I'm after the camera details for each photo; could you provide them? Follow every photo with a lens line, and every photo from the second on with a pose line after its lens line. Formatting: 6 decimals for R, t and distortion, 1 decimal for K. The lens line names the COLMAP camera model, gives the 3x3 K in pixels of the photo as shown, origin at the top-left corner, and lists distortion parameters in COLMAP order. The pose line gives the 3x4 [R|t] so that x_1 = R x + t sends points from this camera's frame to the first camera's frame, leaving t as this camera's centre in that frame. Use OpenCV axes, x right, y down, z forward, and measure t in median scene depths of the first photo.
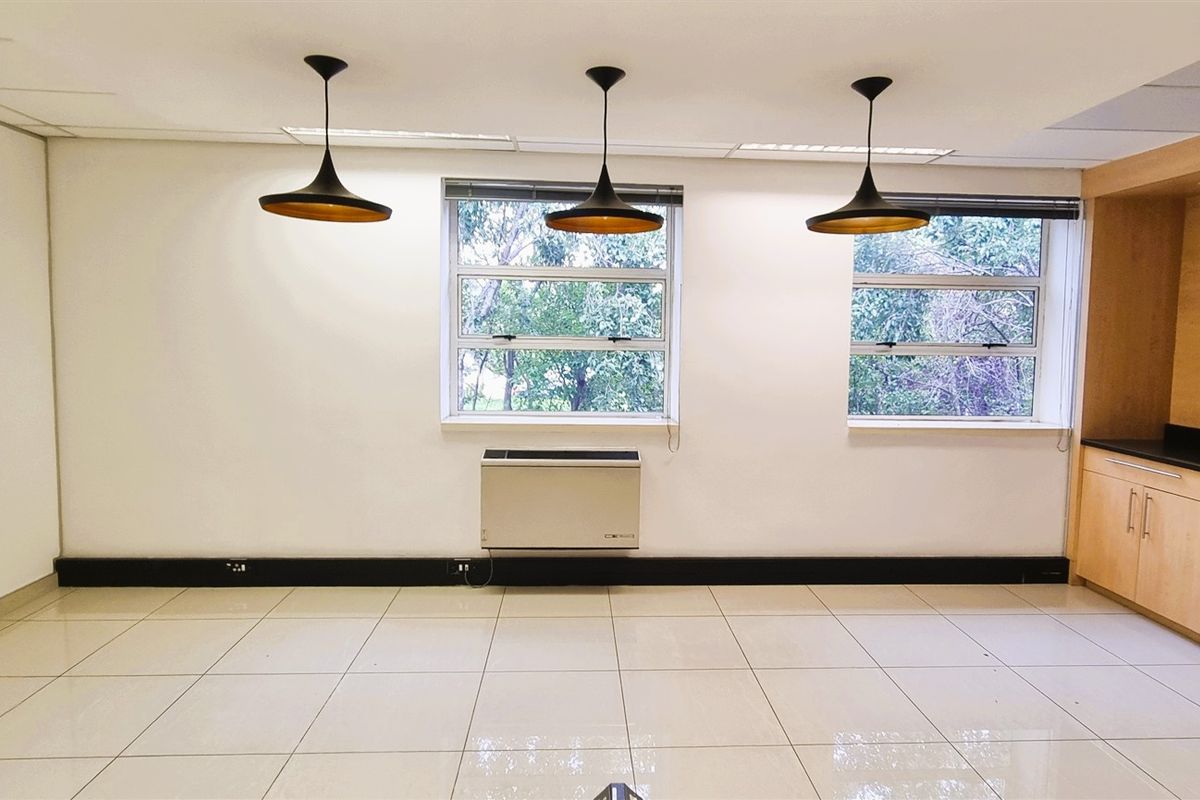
lens RADIAL K [[719.4, 0, 620.1], [0, 719.4, 394.4], [0, 0, 1]] dist [0.000631, -0.000854]
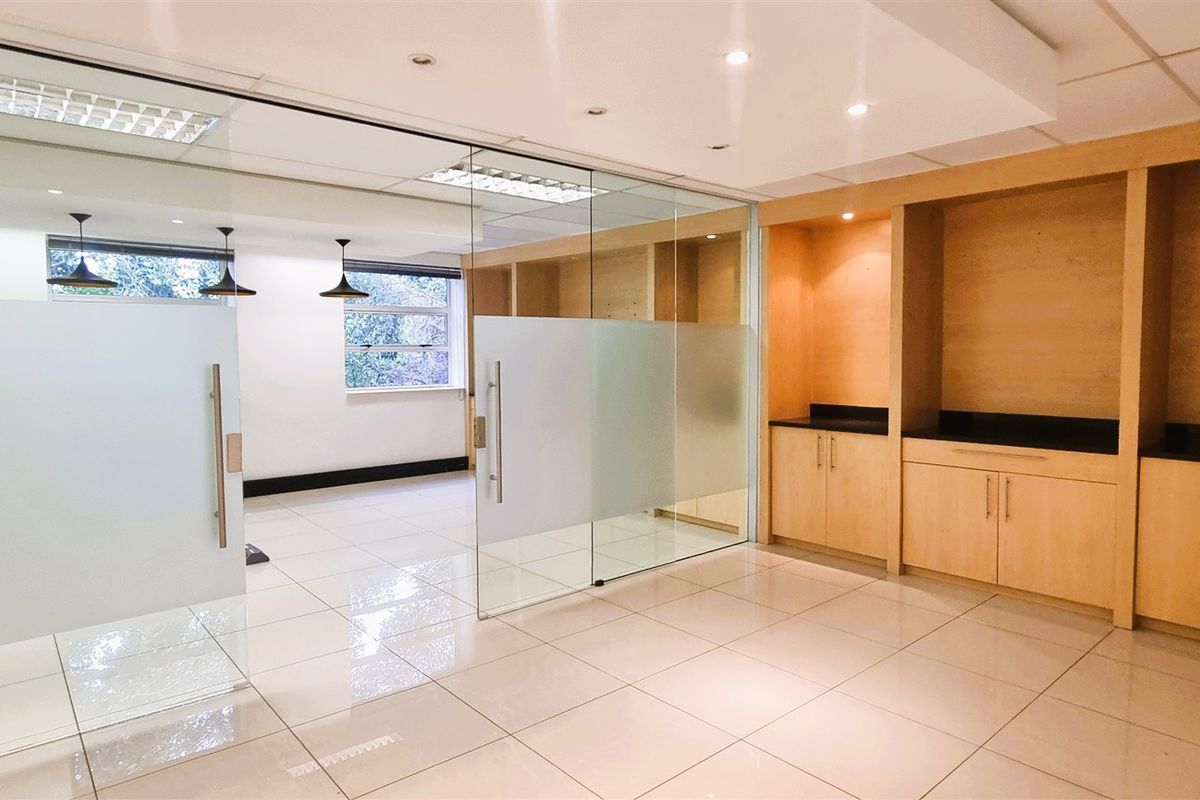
lens RADIAL K [[719.4, 0, 620.1], [0, 719.4, 394.4], [0, 0, 1]] dist [0.000631, -0.000854]
pose [[0.788273, -0.056304, 0.612745, -0.225466], [0.062100, 0.998000, 0.011815, 0.067184], [-0.612184, 0.028738, 0.790193, -0.773607]]
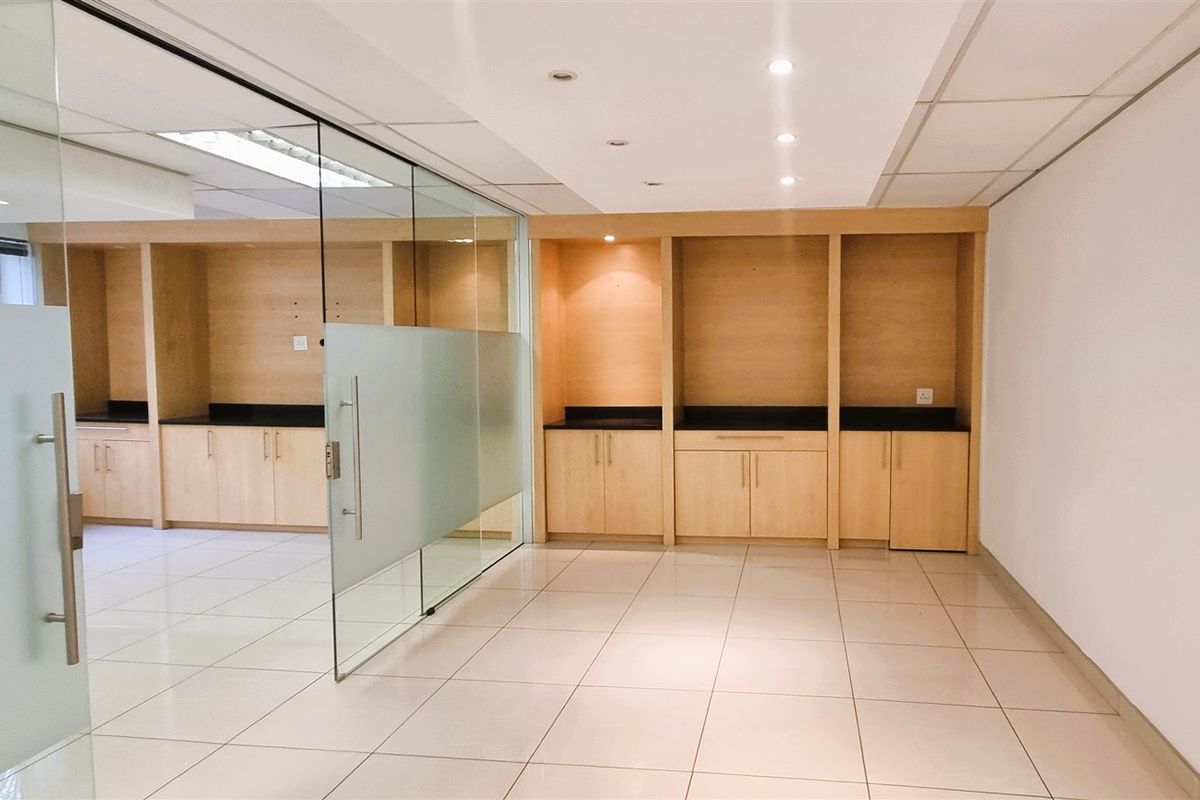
lens RADIAL K [[789.0, 0, 600.0], [0, 789.0, 400.0], [0, 0, 1]] dist [-0.003672, -0.001030]
pose [[0.178105, -0.087247, 0.980136, -0.644699], [0.078672, 0.994136, 0.074197, -0.000109], [-0.980861, 0.063895, 0.183924, -0.311714]]
